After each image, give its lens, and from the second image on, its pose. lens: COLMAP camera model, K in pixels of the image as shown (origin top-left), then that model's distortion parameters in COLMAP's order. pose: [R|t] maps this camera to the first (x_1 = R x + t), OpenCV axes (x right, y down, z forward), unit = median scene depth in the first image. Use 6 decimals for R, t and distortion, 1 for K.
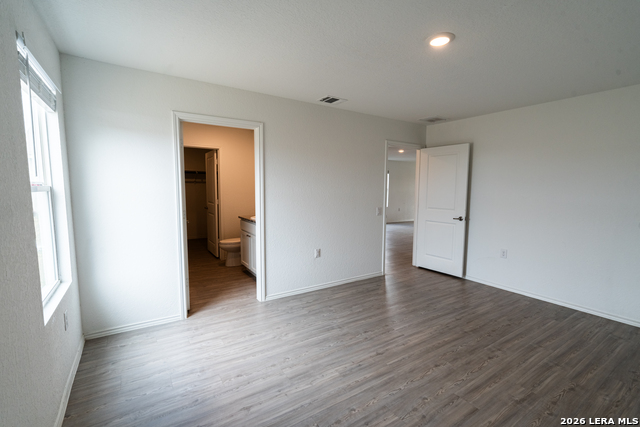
lens RADIAL K [[288.0, 0, 322.0], [0, 288.0, 213.5], [0, 0, 1]] dist [-0.000775, 0.000201]
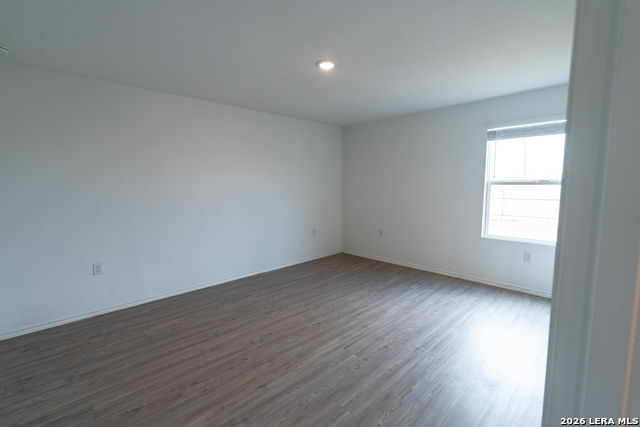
lens RADIAL K [[288.0, 0, 322.0], [0, 288.0, 213.5], [0, 0, 1]] dist [-0.000775, 0.000201]
pose [[-0.980755, 0.017461, -0.194461, 0.613947], [-0.021269, 0.980511, 0.195312, -0.186454], [0.194081, 0.195689, -0.961269, 2.091667]]
